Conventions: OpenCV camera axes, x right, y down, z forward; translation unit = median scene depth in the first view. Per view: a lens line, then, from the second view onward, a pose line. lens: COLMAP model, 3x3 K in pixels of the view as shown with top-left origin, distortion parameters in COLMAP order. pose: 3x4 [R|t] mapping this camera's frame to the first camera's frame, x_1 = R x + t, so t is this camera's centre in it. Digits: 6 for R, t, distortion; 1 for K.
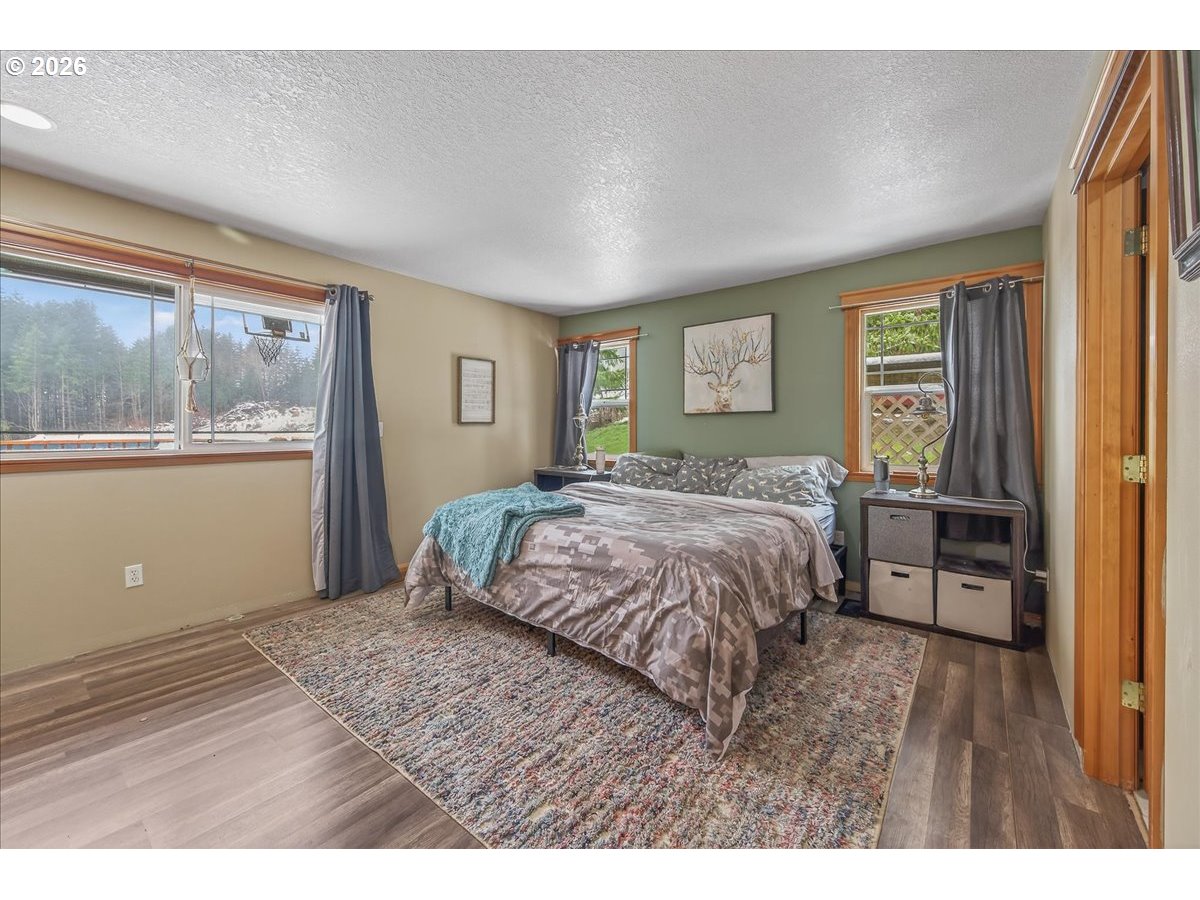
lens RADIAL K [[487.5, 0, 588.3], [0, 487.5, 428.2], [0, 0, 1]] dist [-0.000341, -0.000128]
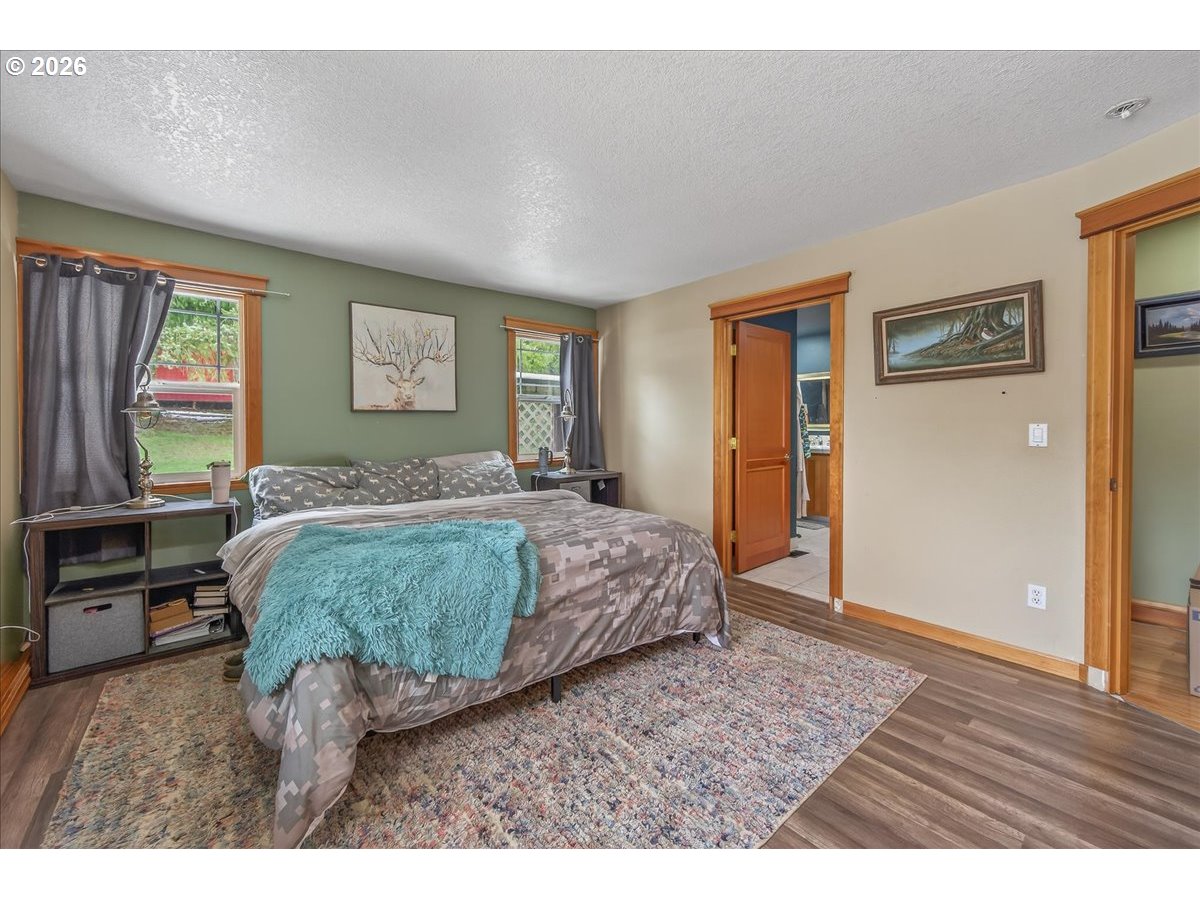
lens RADIAL K [[487.5, 0, 588.3], [0, 487.5, 428.2], [0, 0, 1]] dist [-0.000341, -0.000128]
pose [[0.178707, -0.006445, 0.983881, -0.908518], [0.001887, 0.999979, 0.006207, -0.006761], [-0.983900, 0.000747, 0.178716, 0.825363]]
